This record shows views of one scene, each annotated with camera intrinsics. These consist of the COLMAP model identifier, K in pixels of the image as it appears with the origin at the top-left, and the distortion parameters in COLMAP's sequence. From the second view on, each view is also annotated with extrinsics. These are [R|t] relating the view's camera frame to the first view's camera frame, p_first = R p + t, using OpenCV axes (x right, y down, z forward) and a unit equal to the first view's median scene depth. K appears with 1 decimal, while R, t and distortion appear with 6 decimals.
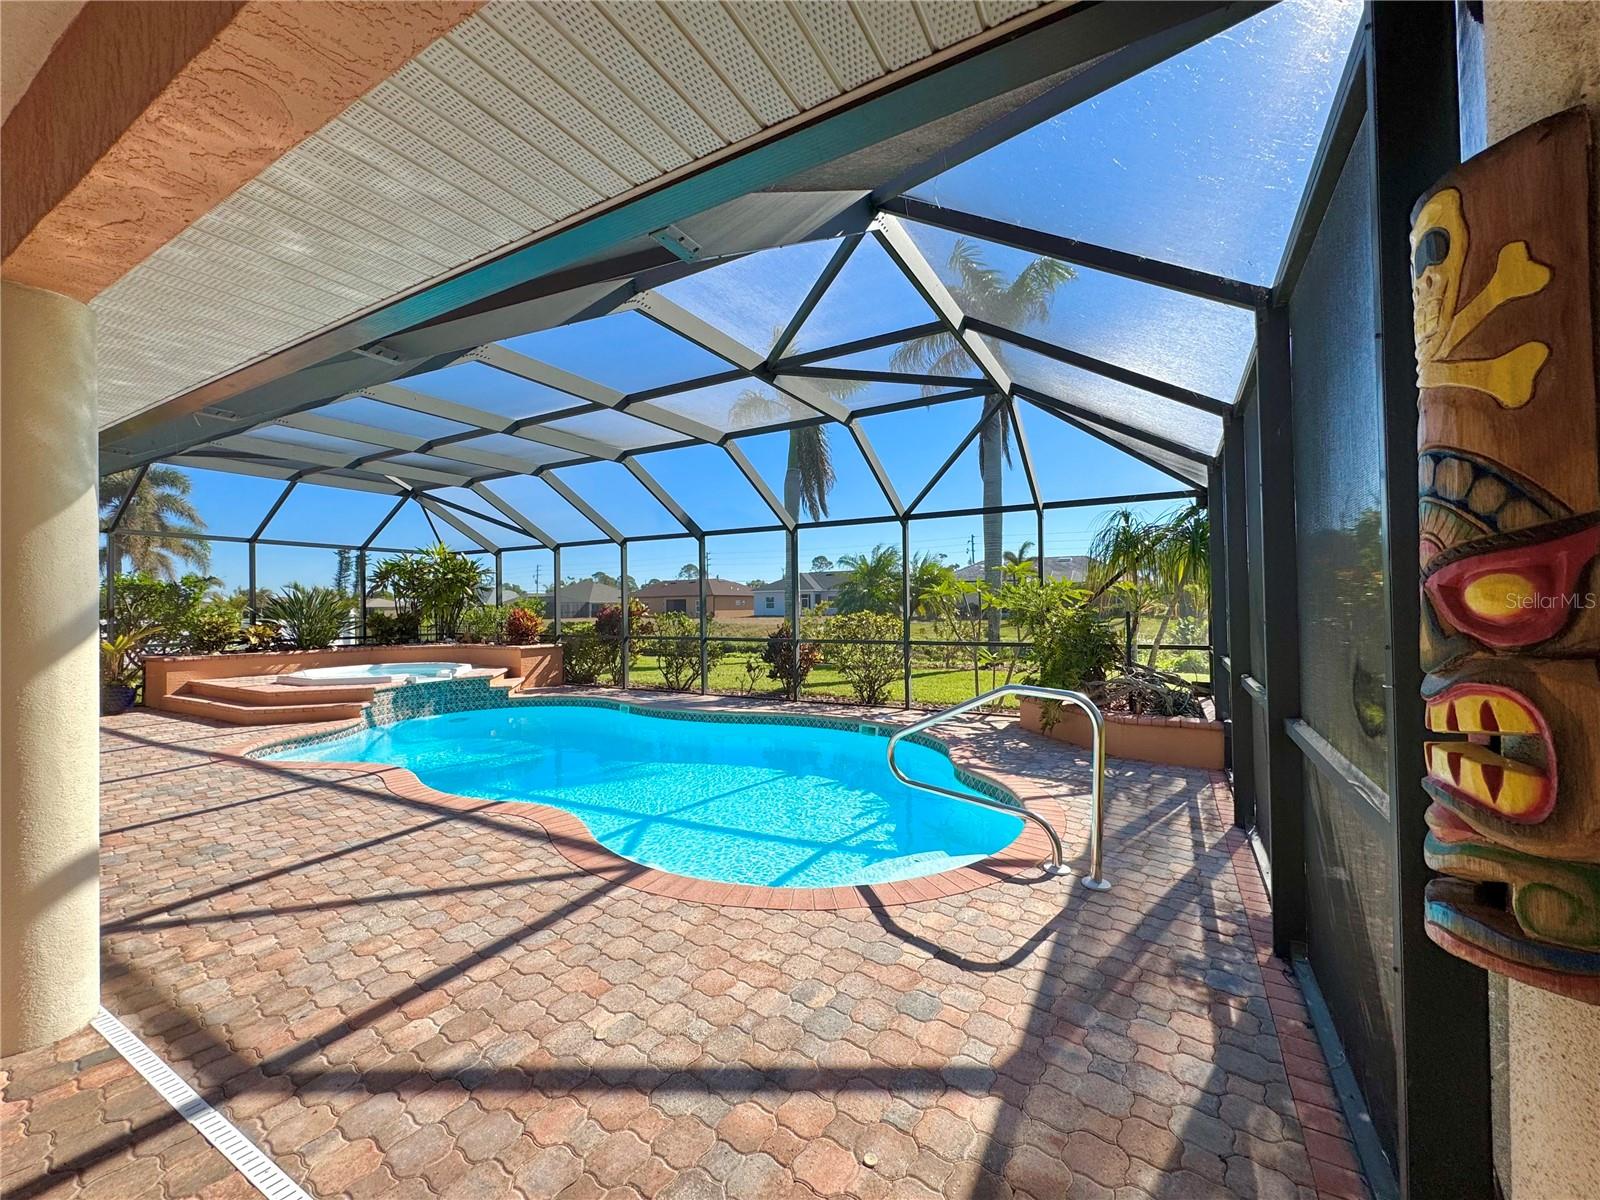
lens RADIAL K [[640.4, 0, 763.0], [0, 640.4, 600.3], [0, 0, 1]] dist [0.024881, -0.000090]
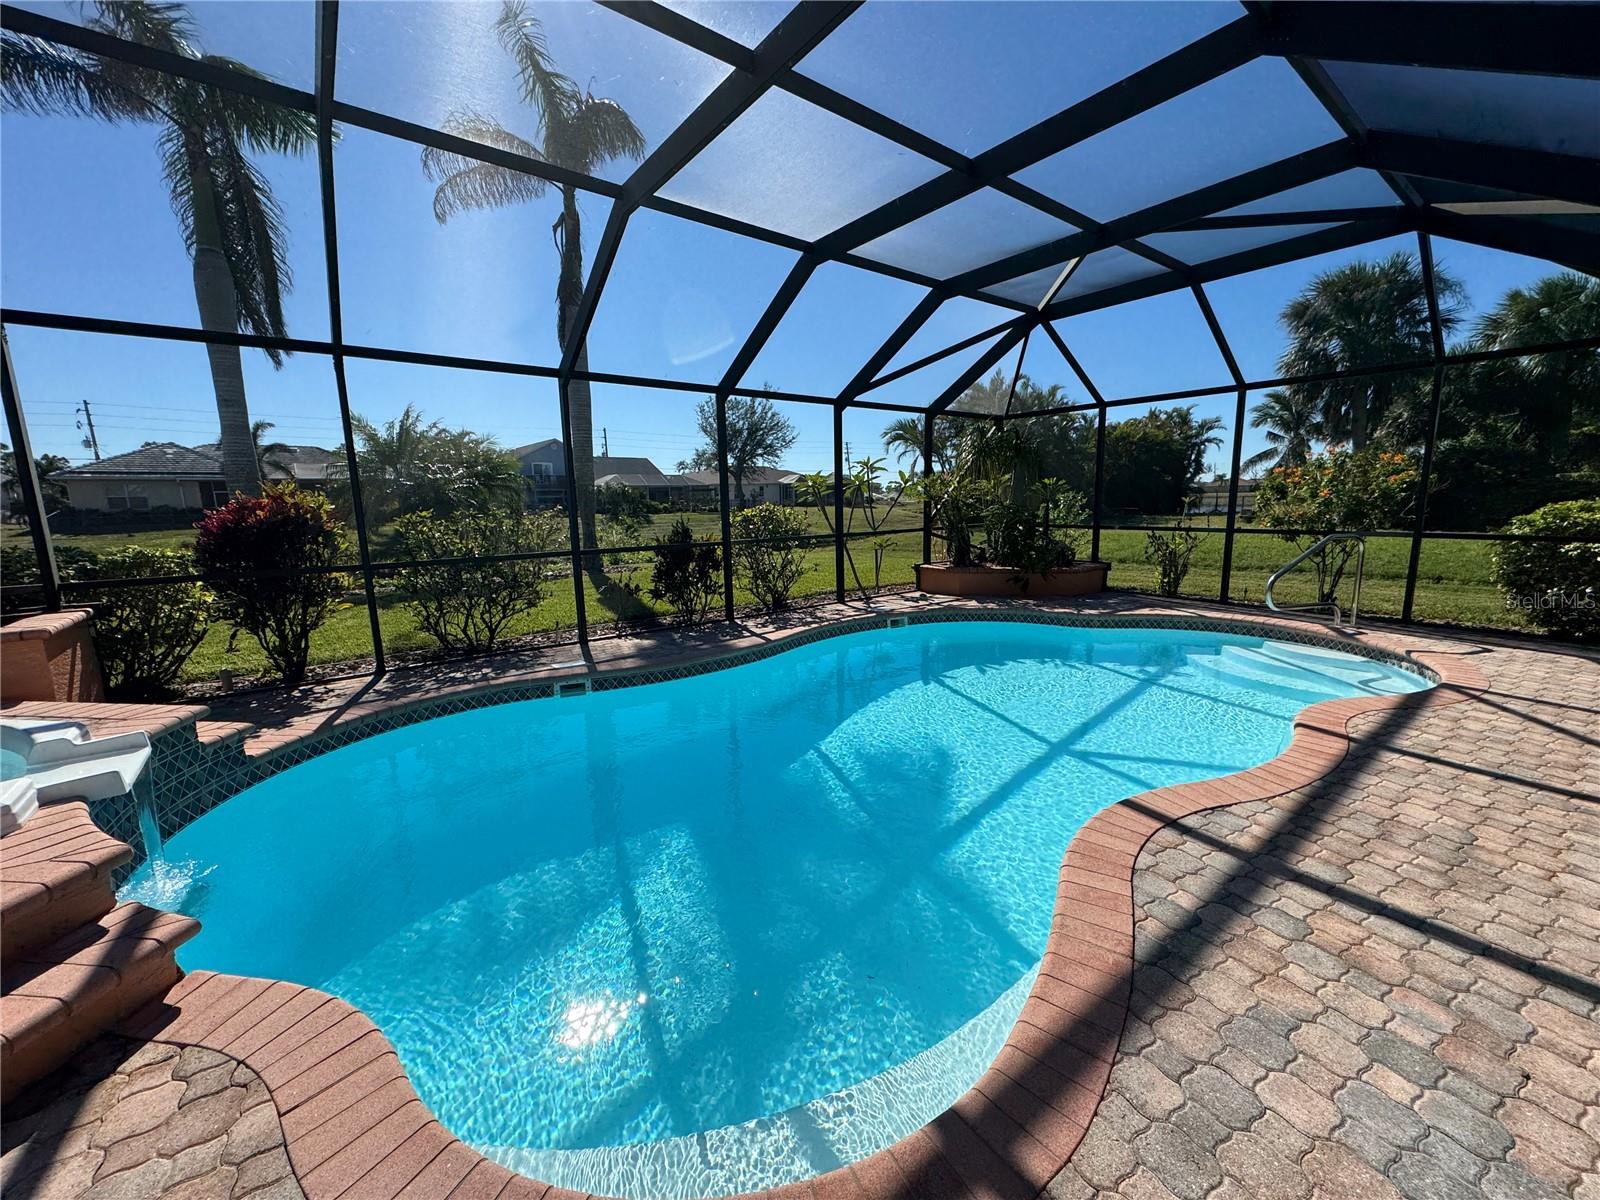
lens RADIAL K [[632.3, 0, 800.0], [0, 632.3, 600.0], [0, 0, 1]] dist [0.002104, -0.000093]
pose [[0.347174, -0.144245, 0.926641, -1.374140], [0.002464, 0.988237, 0.152910, 0.024495], [-0.937797, -0.050803, 0.343446, 1.342748]]
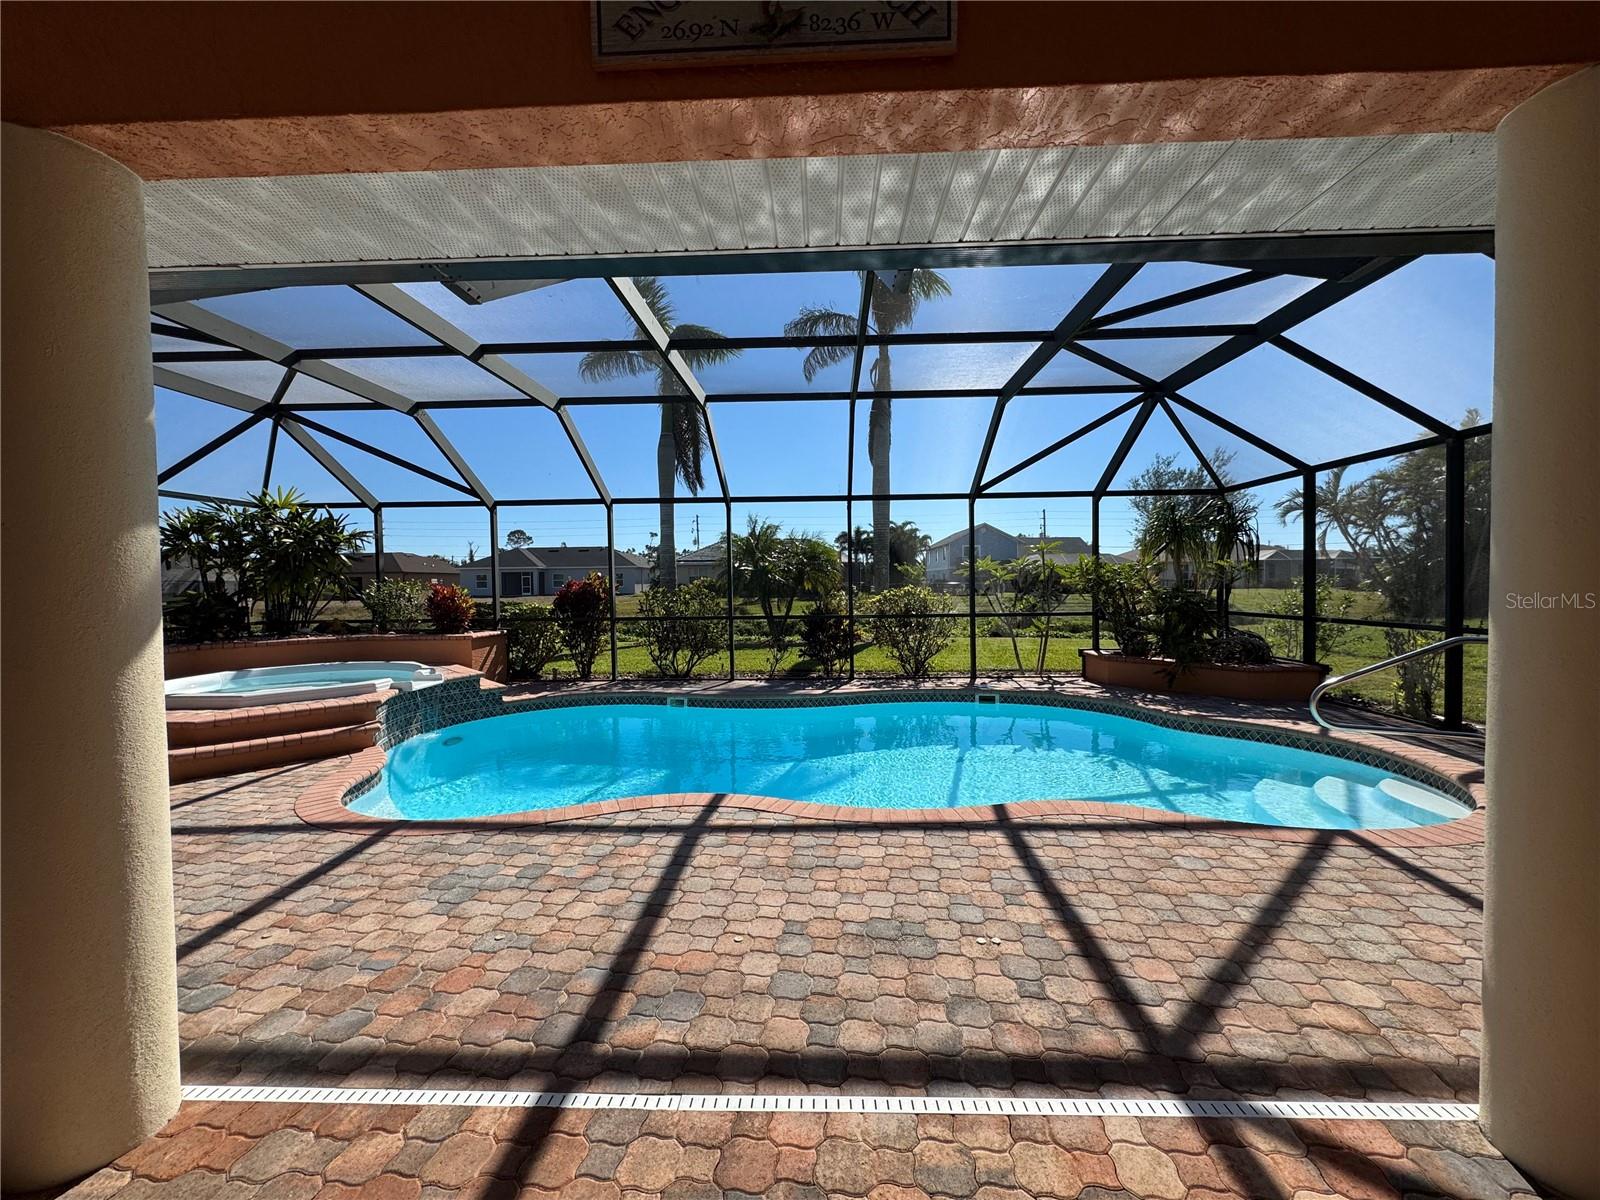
lens RADIAL K [[632.3, 0, 800.0], [0, 632.3, 600.0], [0, 0, 1]] dist [0.002104, -0.000093]
pose [[0.868802, -0.010478, 0.495048, -1.053020], [-0.005250, 0.999525, 0.030369, 0.015059], [-0.495131, -0.028983, 0.868335, 0.408042]]
